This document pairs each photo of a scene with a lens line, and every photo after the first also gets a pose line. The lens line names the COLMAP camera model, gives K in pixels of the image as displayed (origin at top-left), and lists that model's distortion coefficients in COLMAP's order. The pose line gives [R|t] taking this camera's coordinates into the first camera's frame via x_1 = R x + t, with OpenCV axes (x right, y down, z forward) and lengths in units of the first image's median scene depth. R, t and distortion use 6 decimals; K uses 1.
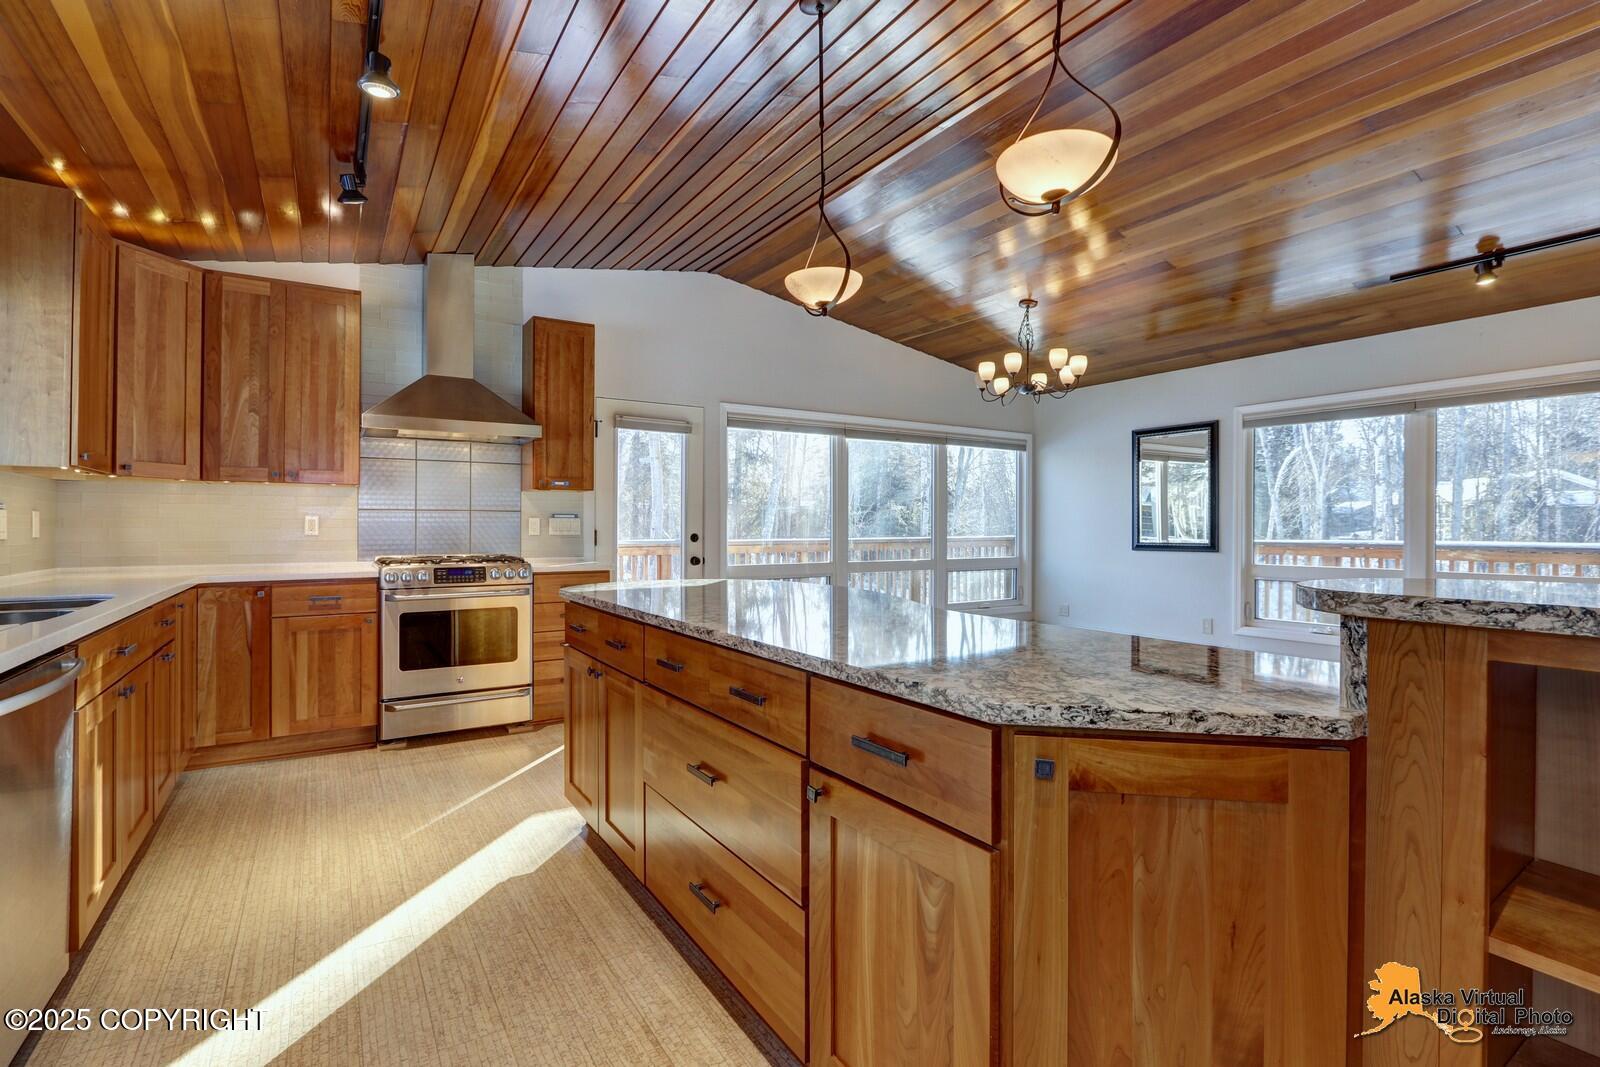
lens RADIAL K [[747.9, 0, 810.7], [0, 747.9, 522.0], [0, 0, 1]] dist [-0.018331, 0.002375]
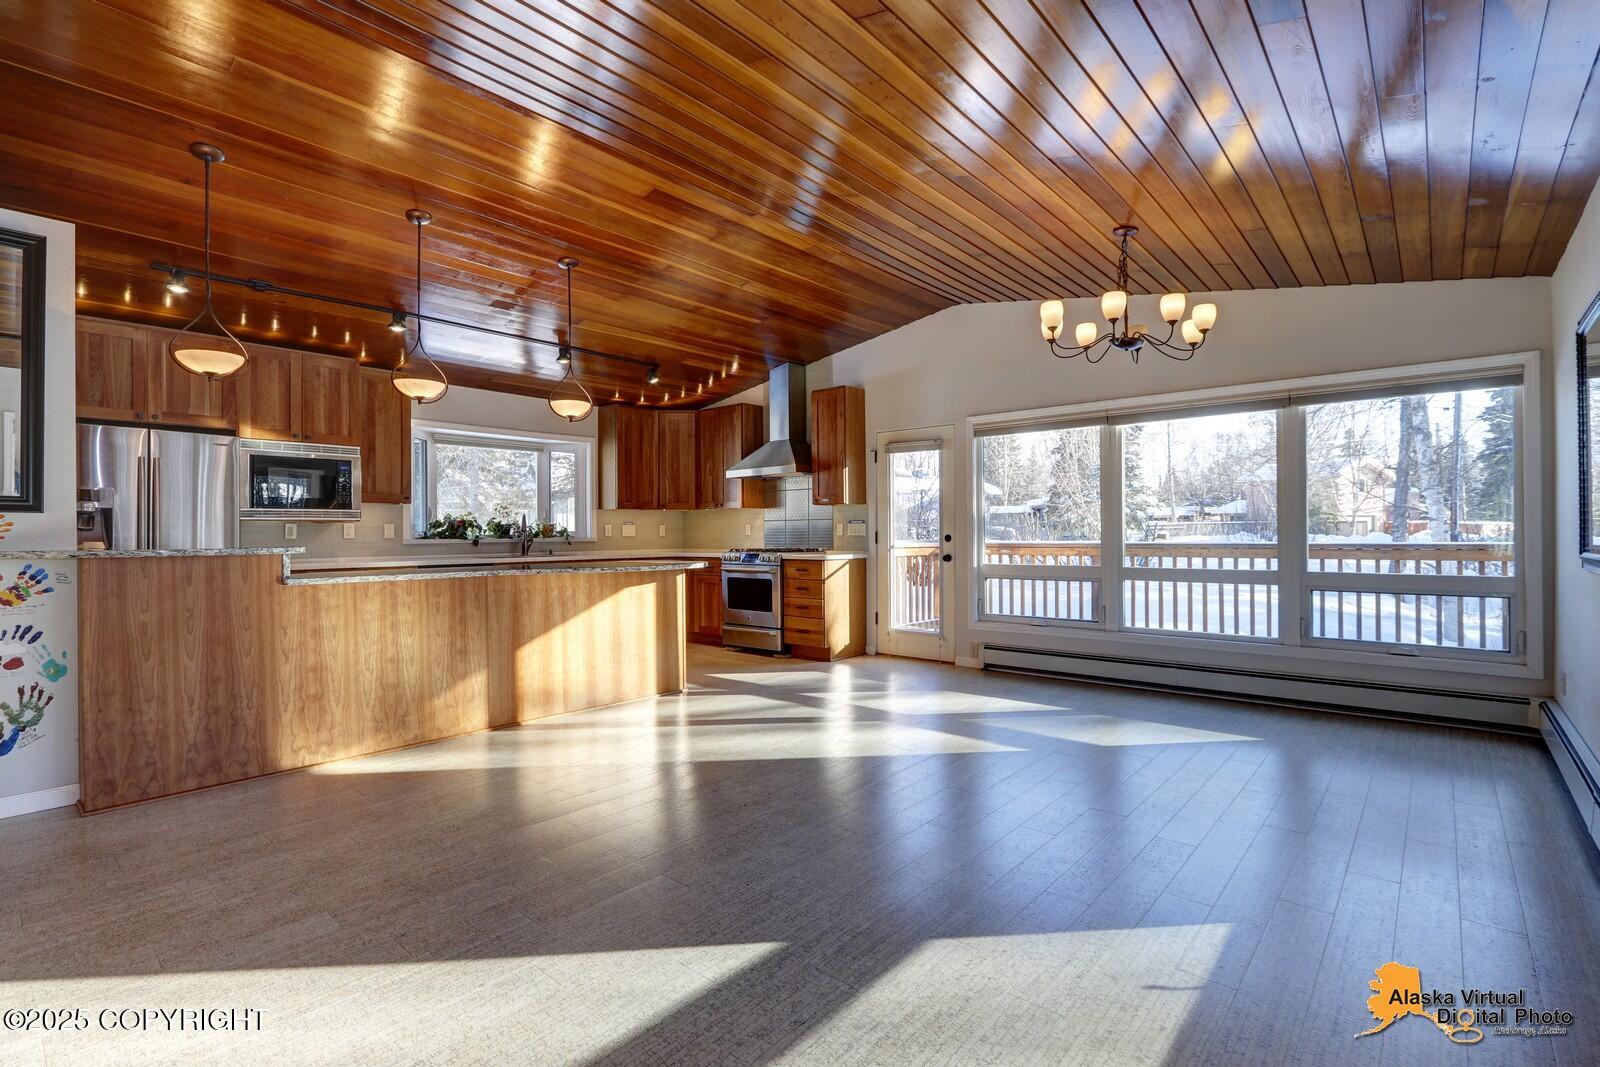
lens RADIAL K [[747.9, 0, 790.8], [0, 747.9, 529.7], [0, 0, 1]] dist [-0.018331, 0.002375]
pose [[0.262493, -0.006948, -0.964909, 1.303763], [0.013054, 0.999908, -0.003649, 0.013115], [0.964846, -0.011639, 0.262560, 0.666181]]
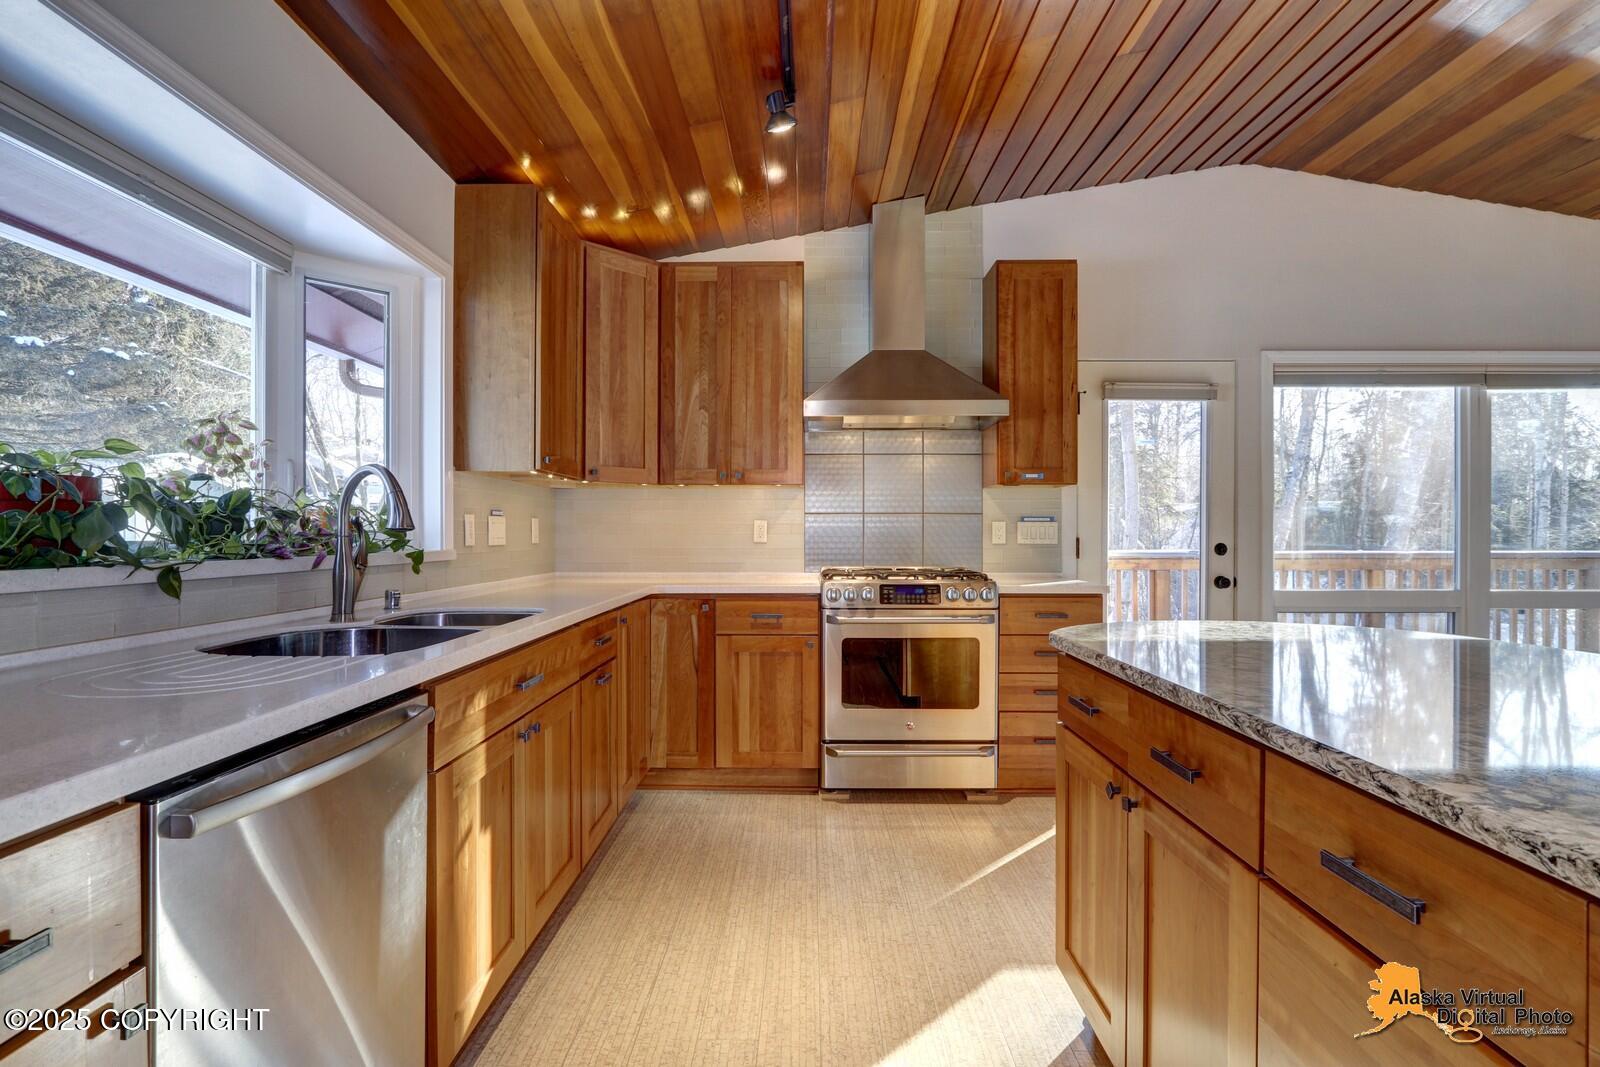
lens RADIAL K [[789.6, 0, 794.3], [0, 789.6, 532.6], [0, 0, 1]] dist [-0.011926, 0.000135]
pose [[0.827303, -0.000674, -0.561755, -0.104728], [0.003086, 0.999990, 0.003345, 0.002732], [0.561747, -0.004501, 0.827297, 0.246512]]
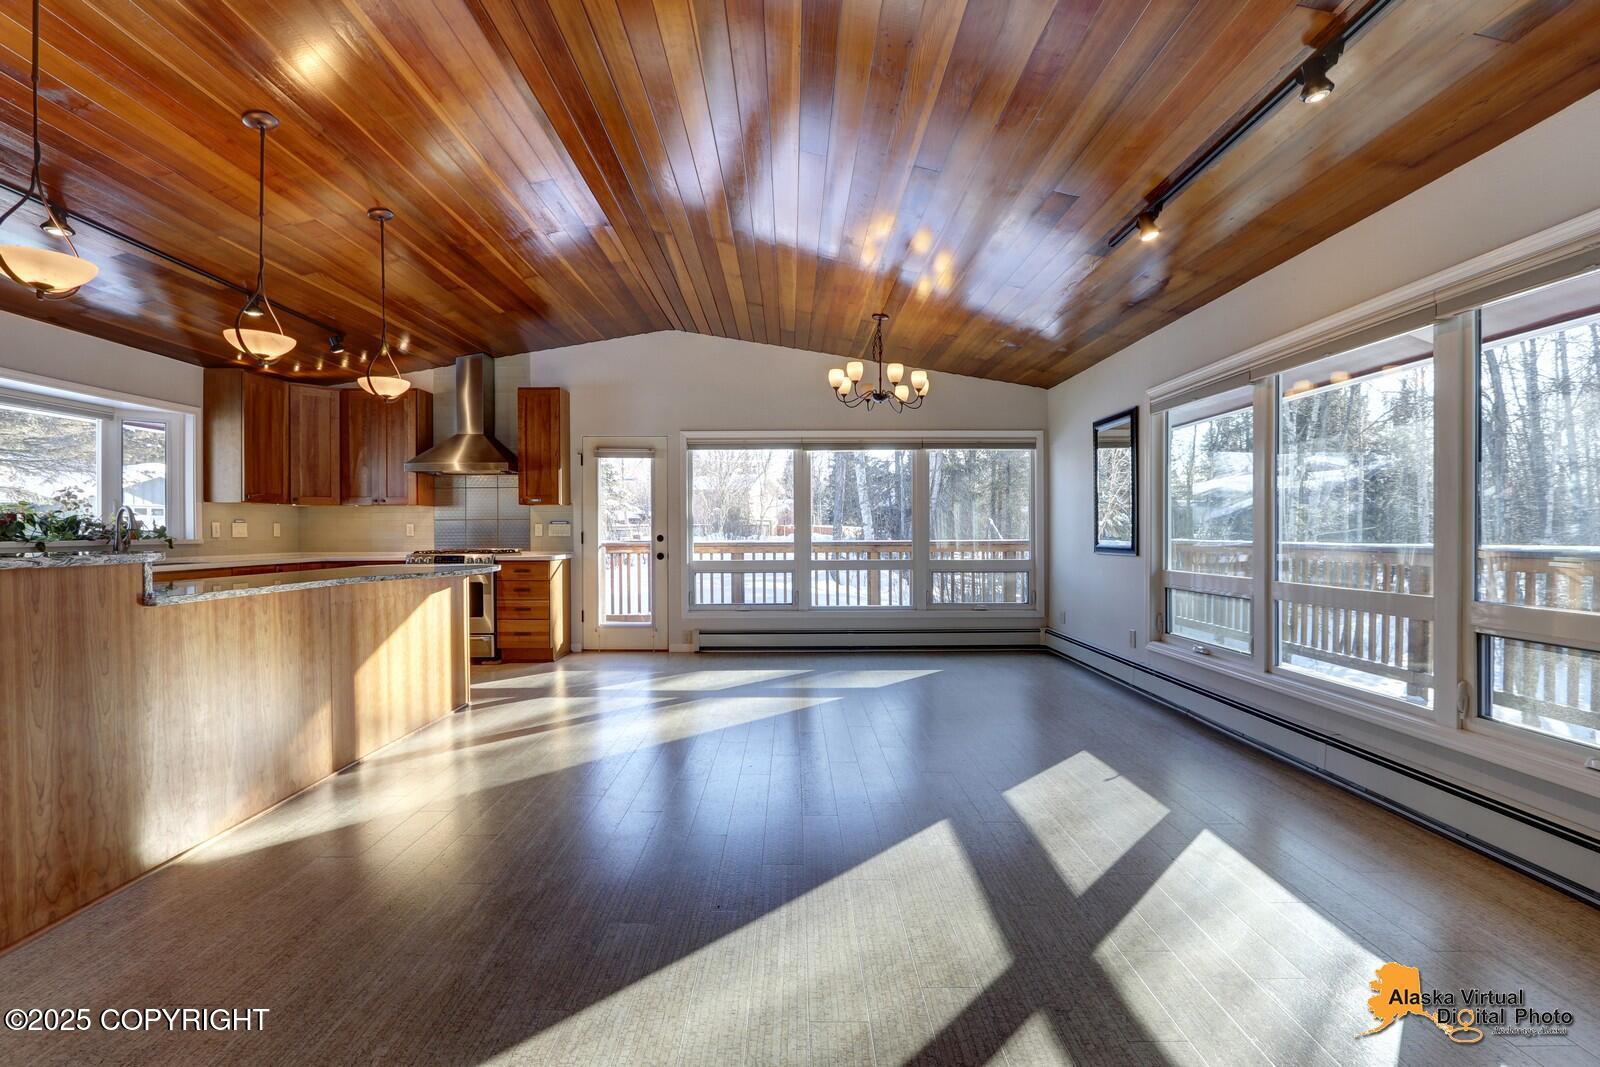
lens RADIAL K [[747.9, 0, 795.2], [0, 747.9, 533.6], [0, 0, 1]] dist [-0.018331, 0.002375]
pose [[0.840037, -0.001594, -0.542526, 1.069408], [0.007235, 0.999940, 0.008264, 0.005927], [0.542480, -0.010867, 0.839998, 0.065155]]
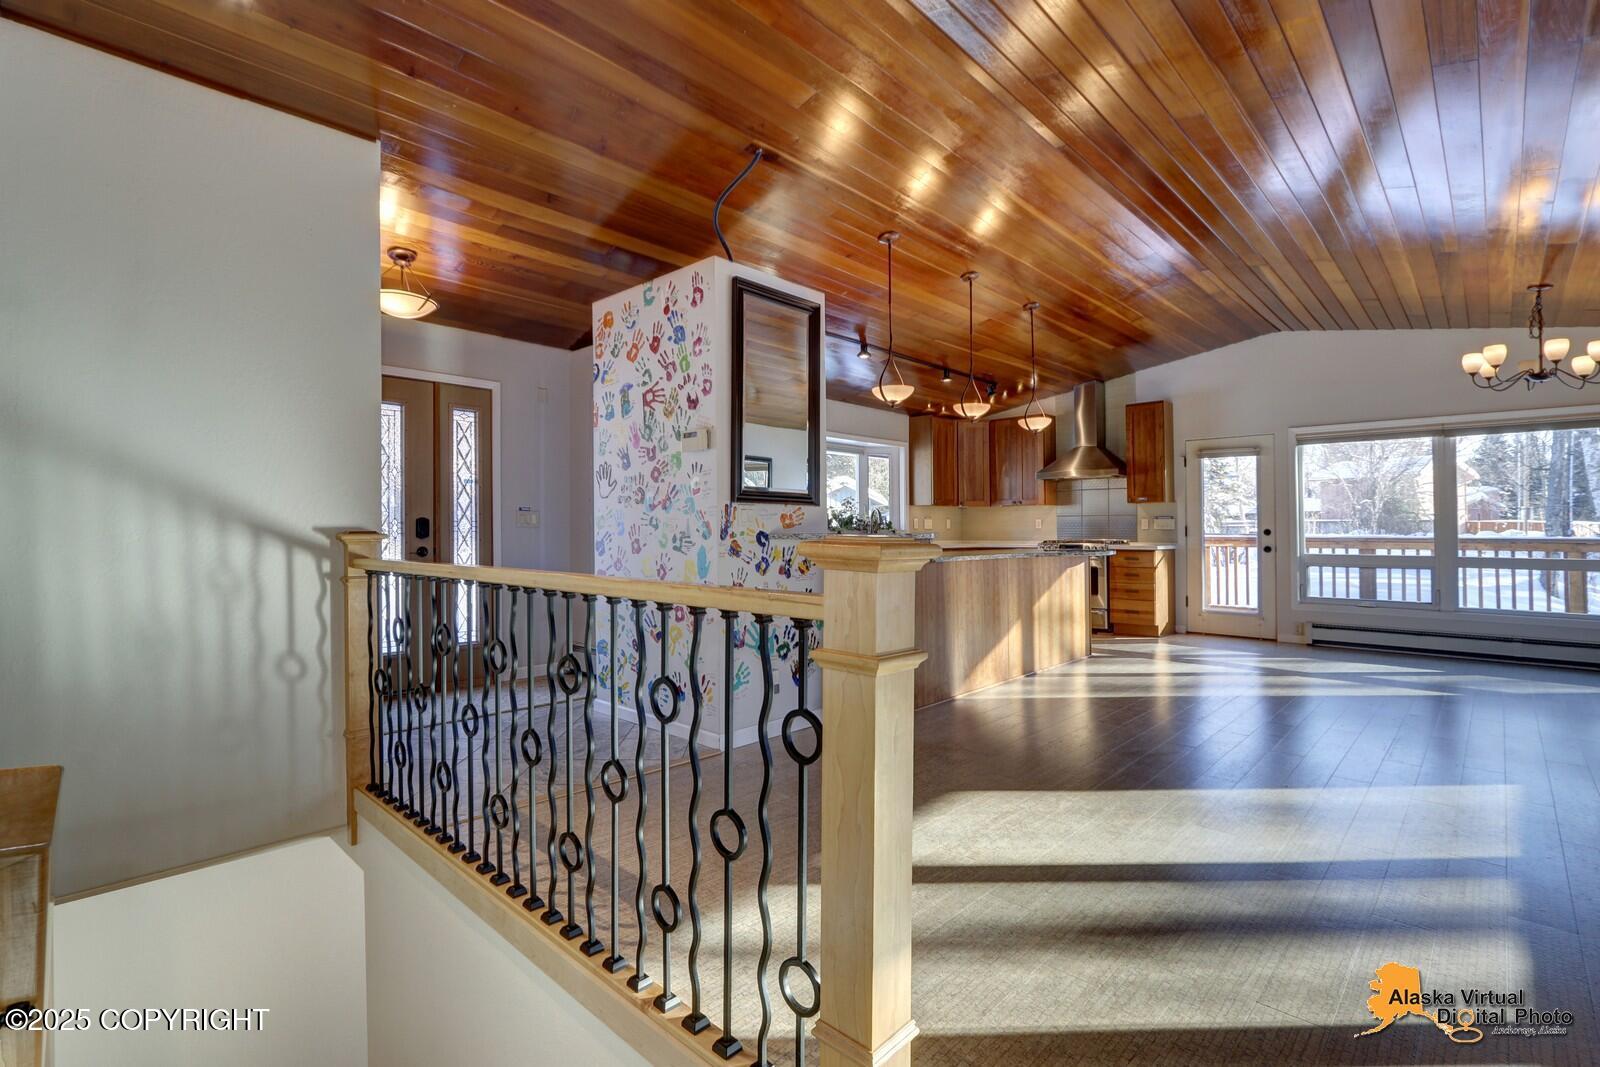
lens RADIAL K [[747.9, 0, 777.8], [0, 747.9, 509.4], [0, 0, 1]] dist [-0.018331, 0.002375]
pose [[0.212954, -0.026442, -0.976704, 1.395013], [0.005944, 0.999650, -0.025767, 0.013682], [0.977044, -0.000319, 0.213037, -0.209848]]
